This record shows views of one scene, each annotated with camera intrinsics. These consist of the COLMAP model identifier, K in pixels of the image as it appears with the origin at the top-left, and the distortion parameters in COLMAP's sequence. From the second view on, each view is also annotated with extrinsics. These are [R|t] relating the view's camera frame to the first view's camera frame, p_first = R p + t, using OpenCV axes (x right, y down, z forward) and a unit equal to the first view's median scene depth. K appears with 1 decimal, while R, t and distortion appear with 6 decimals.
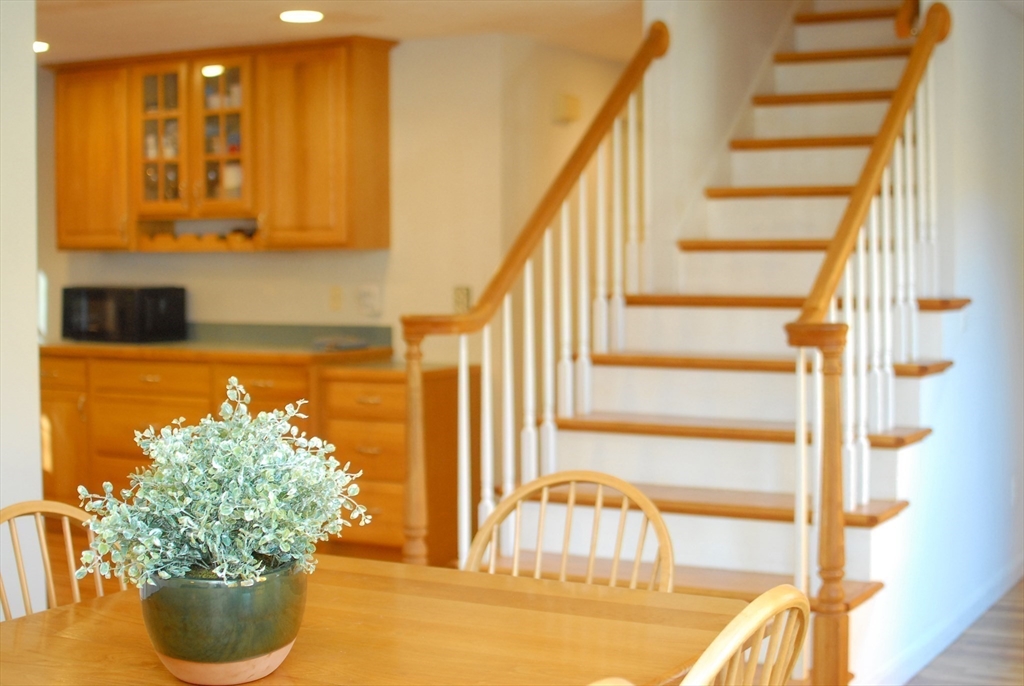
lens RADIAL K [[1597.9, 0, 512.0], [0, 1597.9, 343.0], [0, 0, 1]] dist [-0.187608, 0.008073]
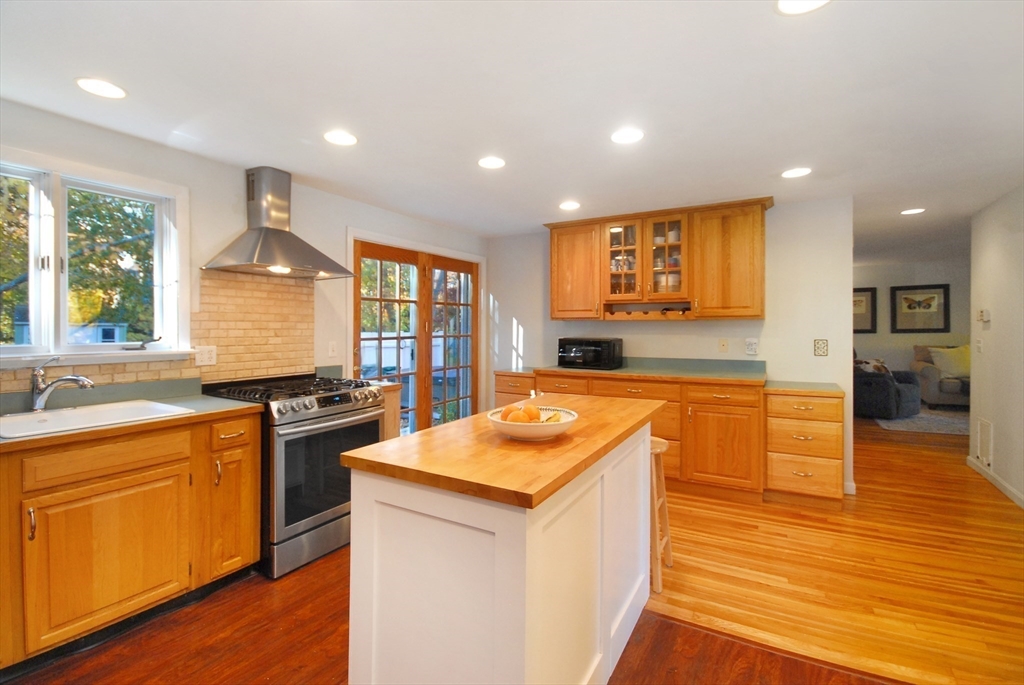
lens RADIAL K [[464.9, 0, 510.4], [0, 464.9, 326.6], [0, 0, 1]] dist [-0.000392, -0.000096]
pose [[0.999966, -0.006057, -0.005526, -0.354066], [0.005827, 0.999153, -0.040725, -0.028899], [0.005768, 0.040692, 0.999155, 0.448203]]
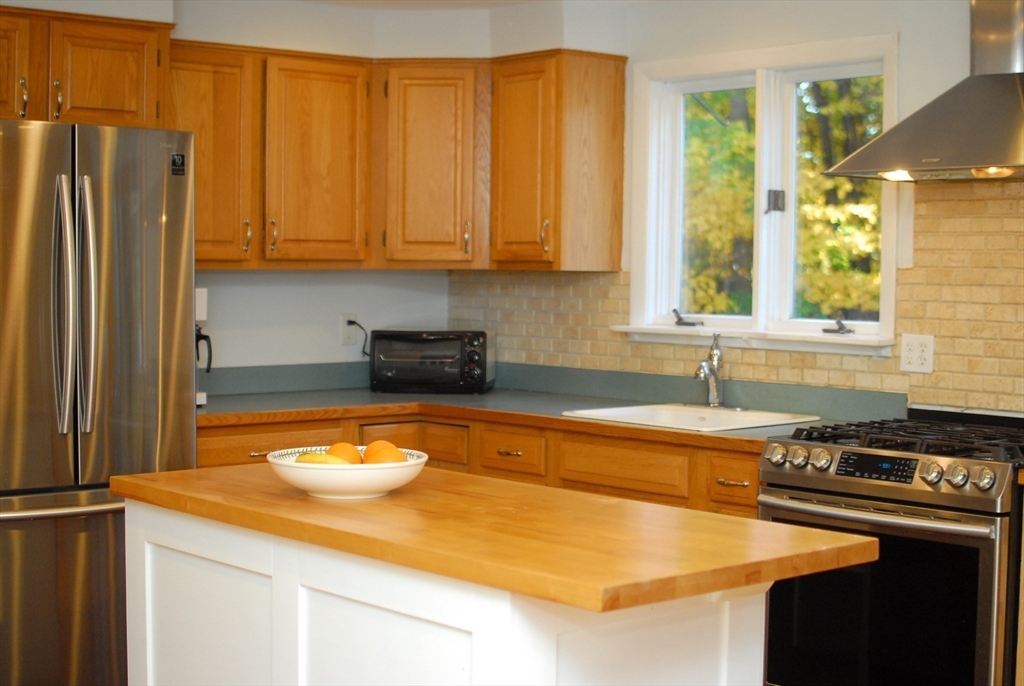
lens RADIAL K [[1597.9, 0, 512.0], [0, 1597.9, 343.0], [0, 0, 1]] dist [-0.187608, 0.008073]
pose [[-0.306928, 0.034508, -0.951107, 0.032129], [-0.056673, 0.996906, 0.054458, -0.050409], [0.950044, 0.070617, -0.304023, 0.831640]]
